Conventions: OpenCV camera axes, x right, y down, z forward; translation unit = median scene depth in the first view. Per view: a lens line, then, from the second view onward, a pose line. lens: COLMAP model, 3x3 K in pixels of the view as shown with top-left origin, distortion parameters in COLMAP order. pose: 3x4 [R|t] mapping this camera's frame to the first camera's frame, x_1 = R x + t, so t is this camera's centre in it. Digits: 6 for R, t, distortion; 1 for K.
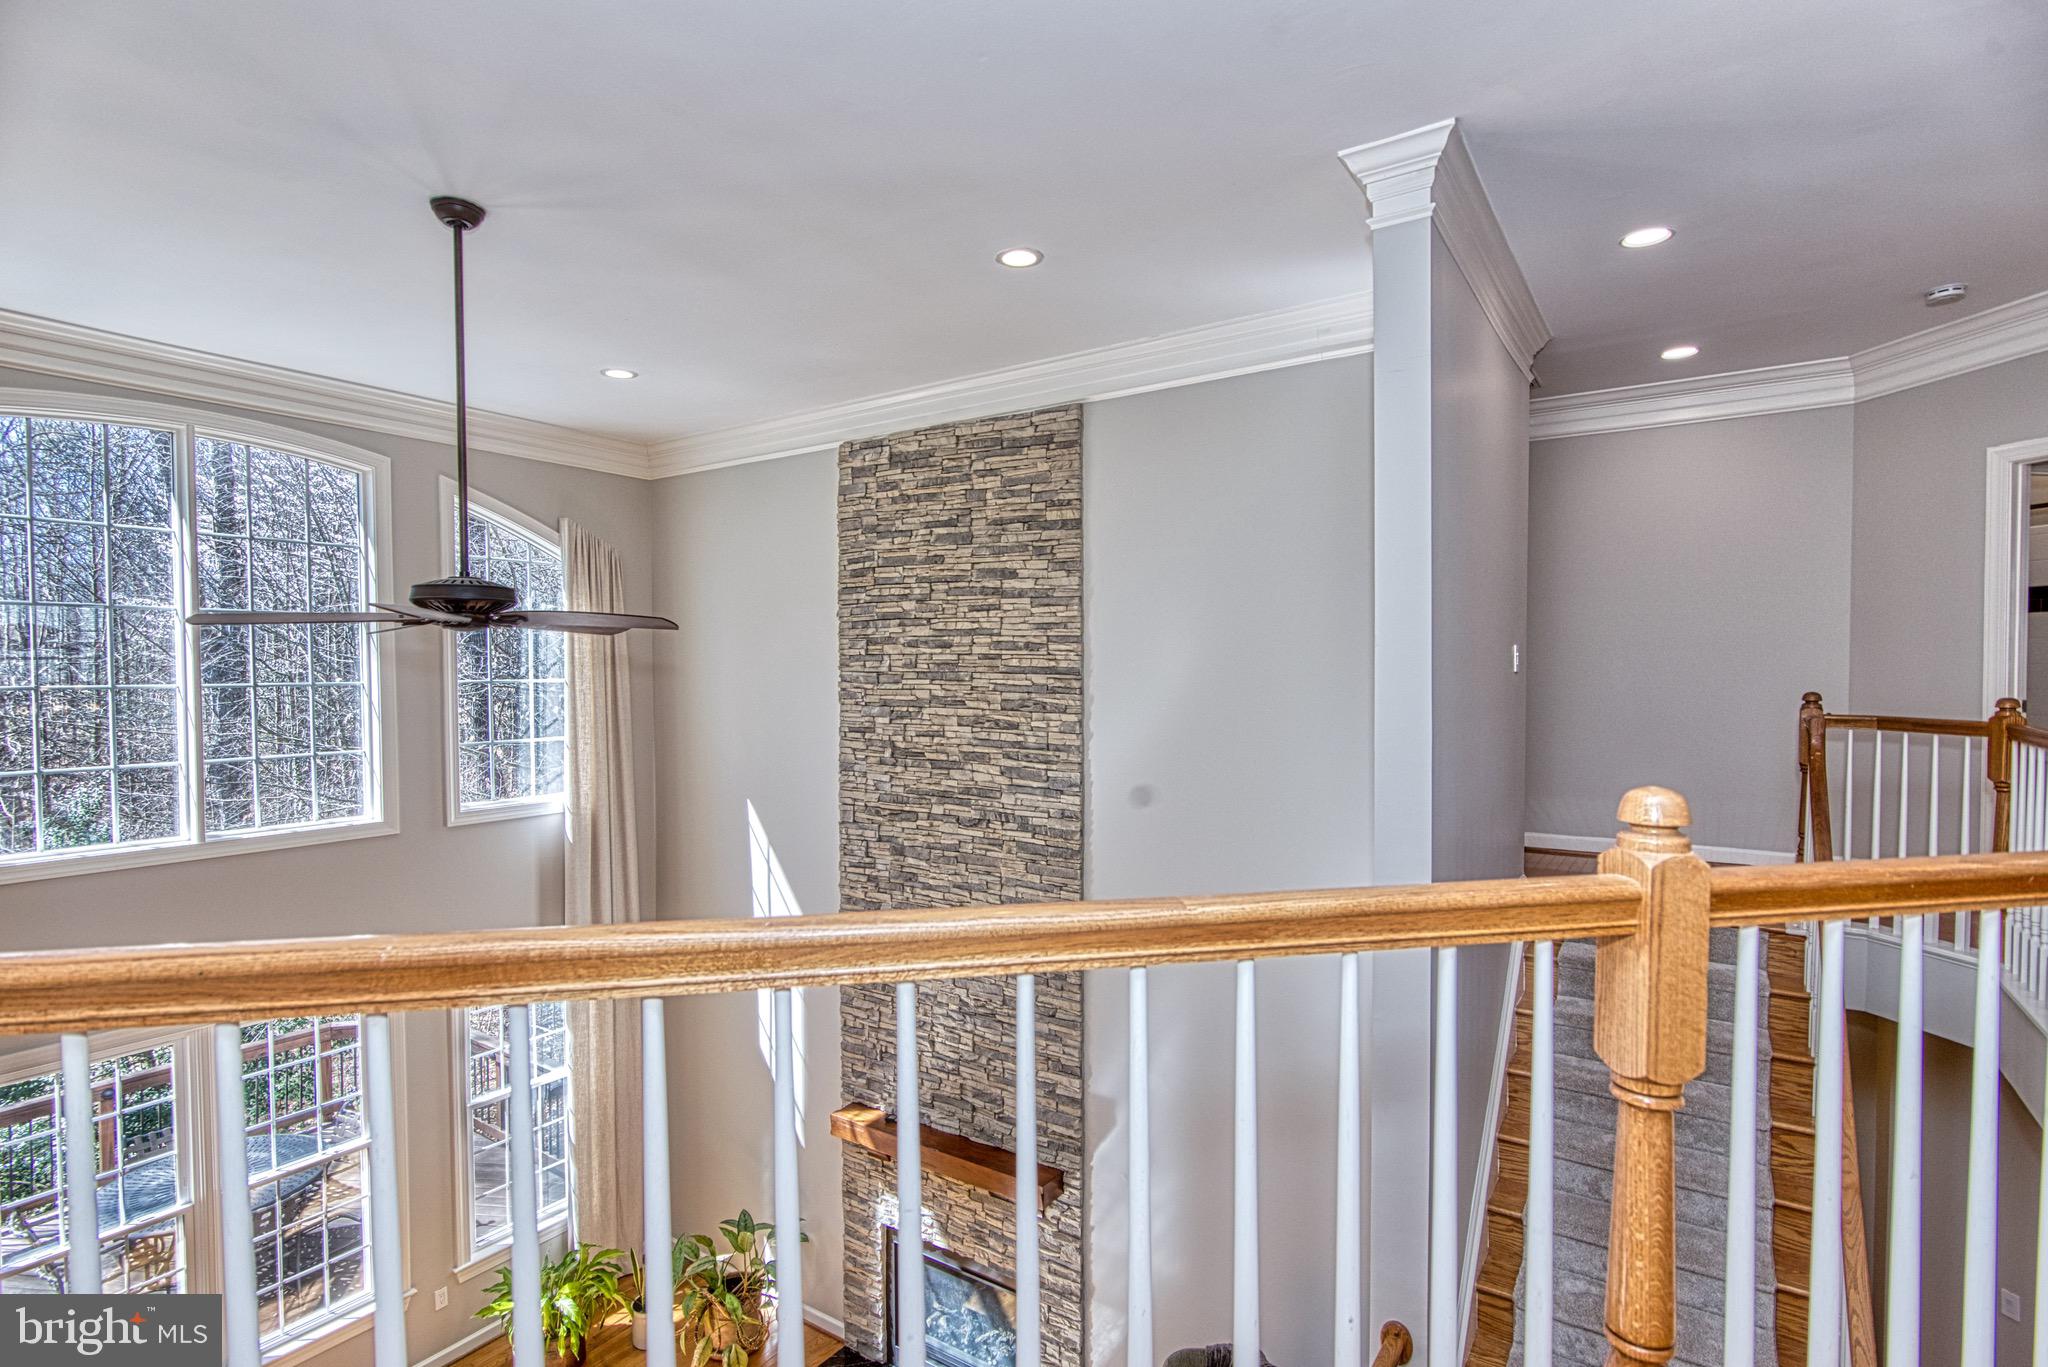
lens RADIAL K [[1002.8, 0, 1028.8], [0, 1002.8, 697.2], [0, 0, 1]] dist [-0.001169, 0.000142]
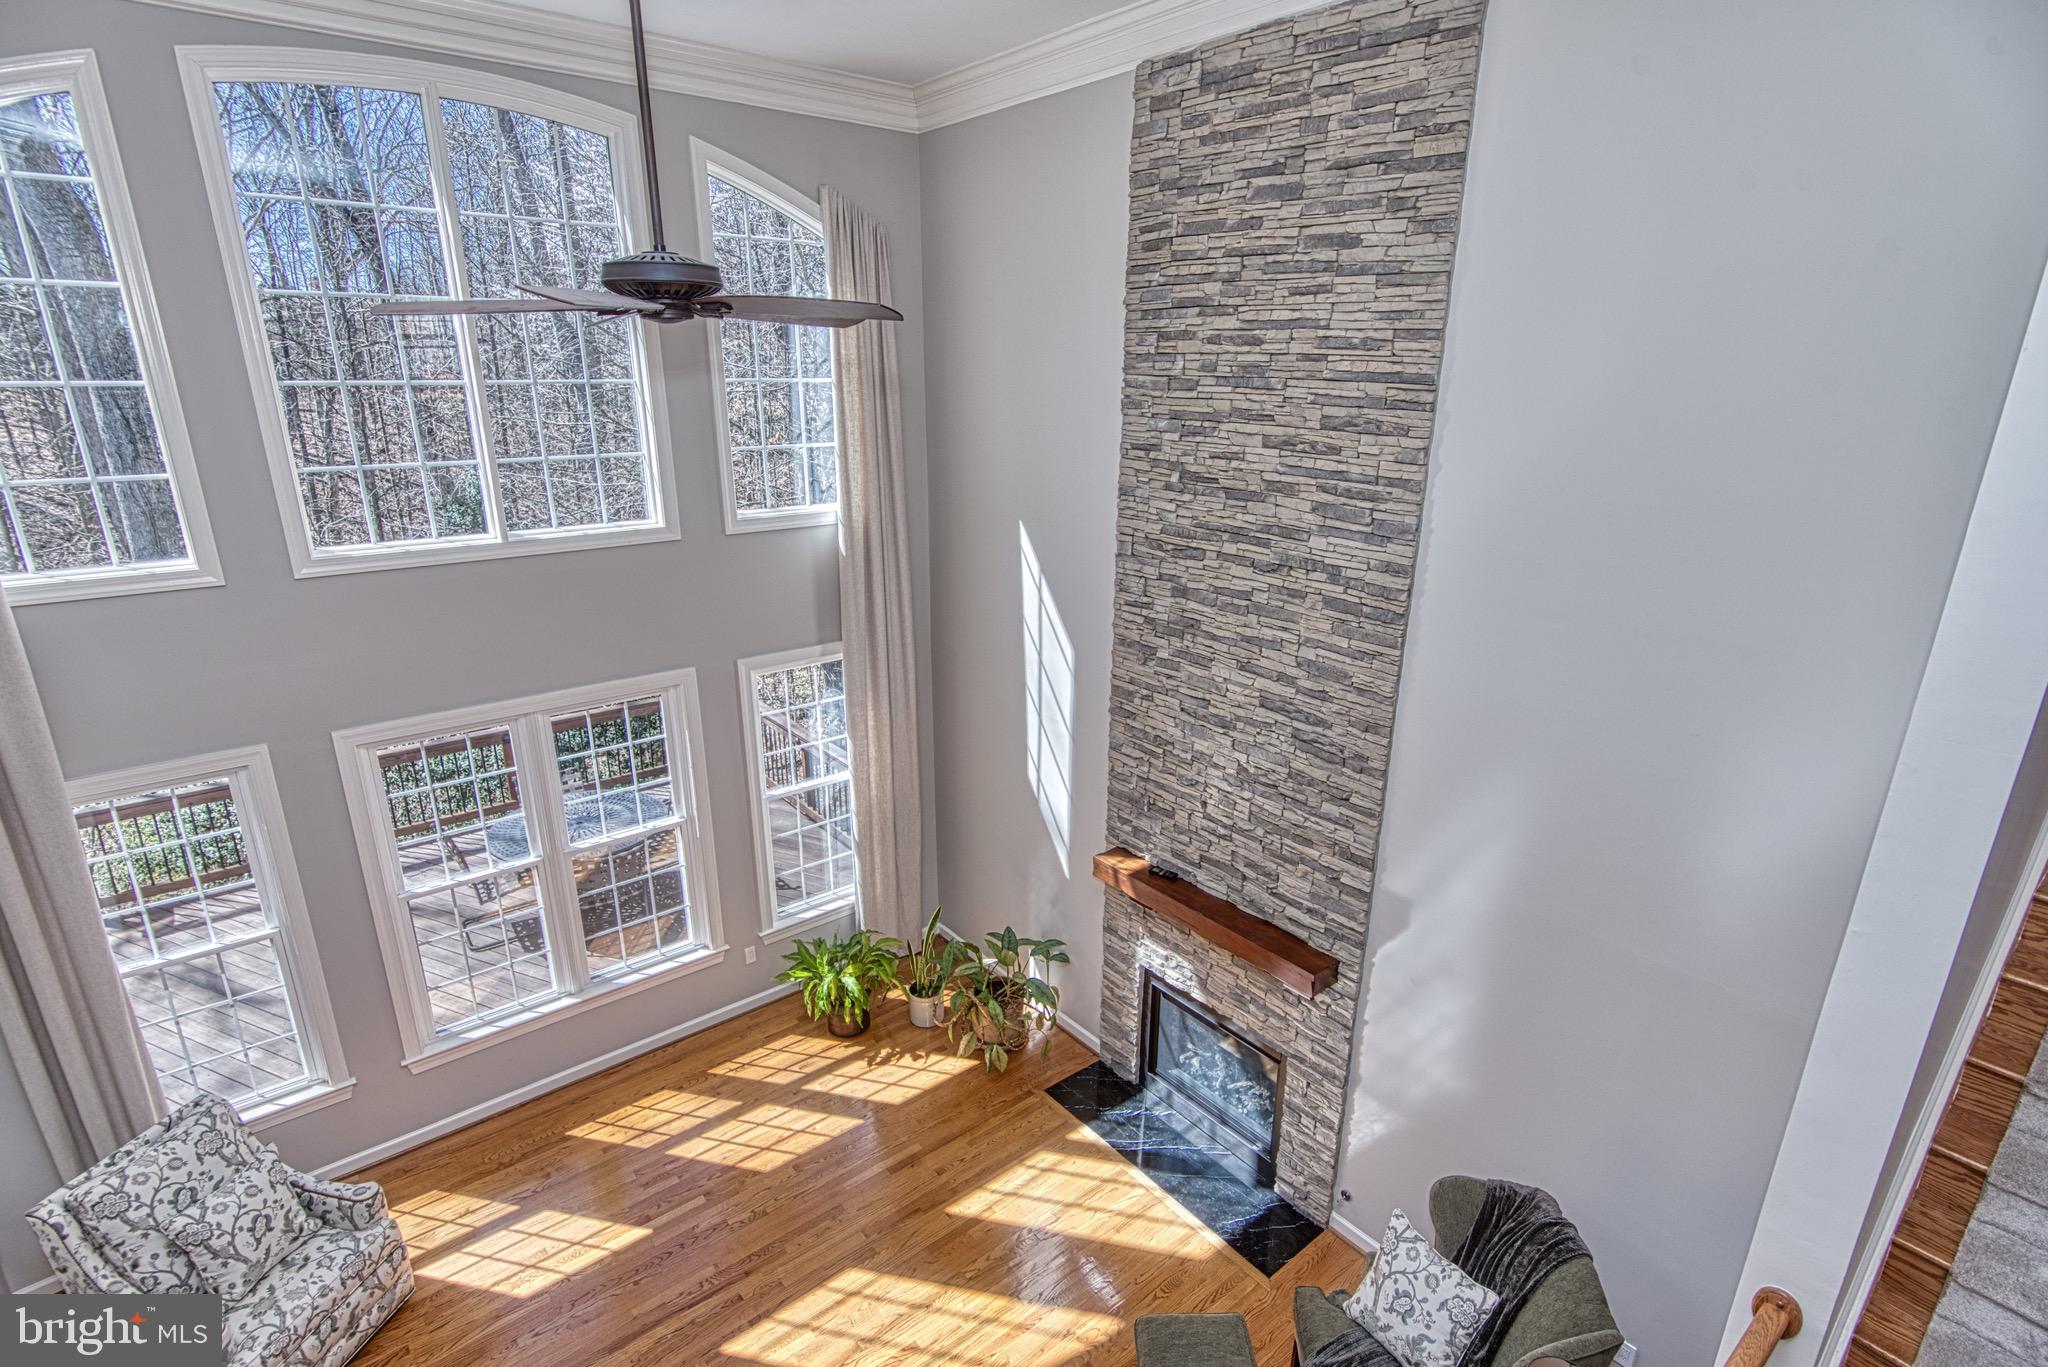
lens RADIAL K [[1002.8, 0, 1028.8], [0, 1002.8, 697.2], [0, 0, 1]] dist [-0.001169, 0.000142]
pose [[0.956693, 0.100596, -0.273165, -0.009781], [-0.017968, 0.957010, 0.289499, -0.009202], [0.290544, -0.272053, 0.917372, 0.146935]]
